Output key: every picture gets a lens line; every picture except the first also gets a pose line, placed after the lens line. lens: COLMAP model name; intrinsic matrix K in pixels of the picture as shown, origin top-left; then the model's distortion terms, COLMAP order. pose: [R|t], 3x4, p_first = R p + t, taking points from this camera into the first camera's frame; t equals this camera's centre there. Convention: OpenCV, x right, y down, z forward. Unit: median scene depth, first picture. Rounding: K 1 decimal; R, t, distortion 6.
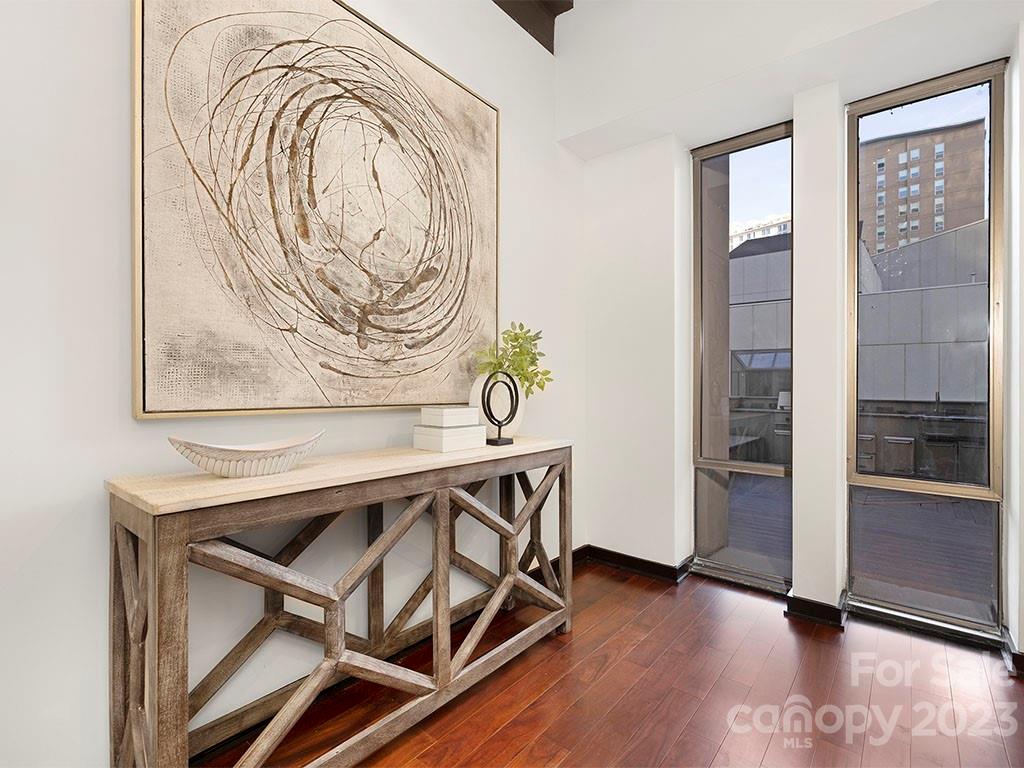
lens RADIAL K [[488.3, 0, 511.1], [0, 488.3, 386.8], [0, 0, 1]] dist [-0.002387, -0.000224]
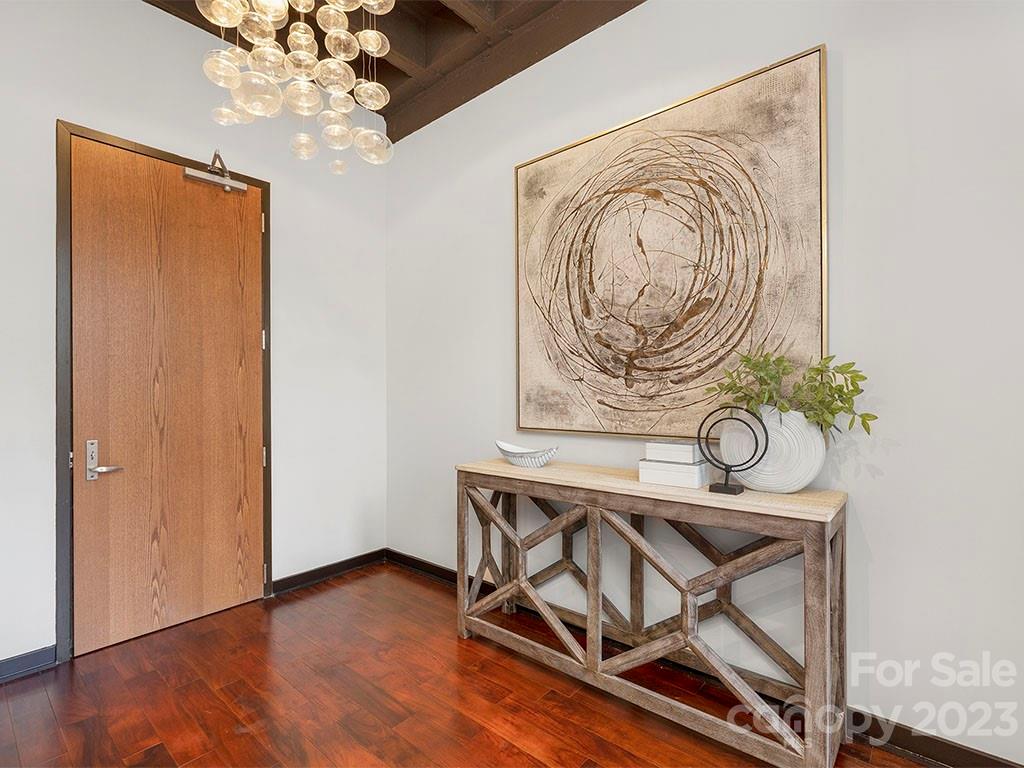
lens RADIAL K [[488.3, 0, 511.1], [0, 488.3, 390.6], [0, 0, 1]] dist [-0.002387, -0.000224]
pose [[-0.030774, -0.011230, -0.999463, 0.950846], [0.004622, 0.999925, -0.011377, -0.057948], [0.999516, -0.004970, -0.030720, 0.735328]]
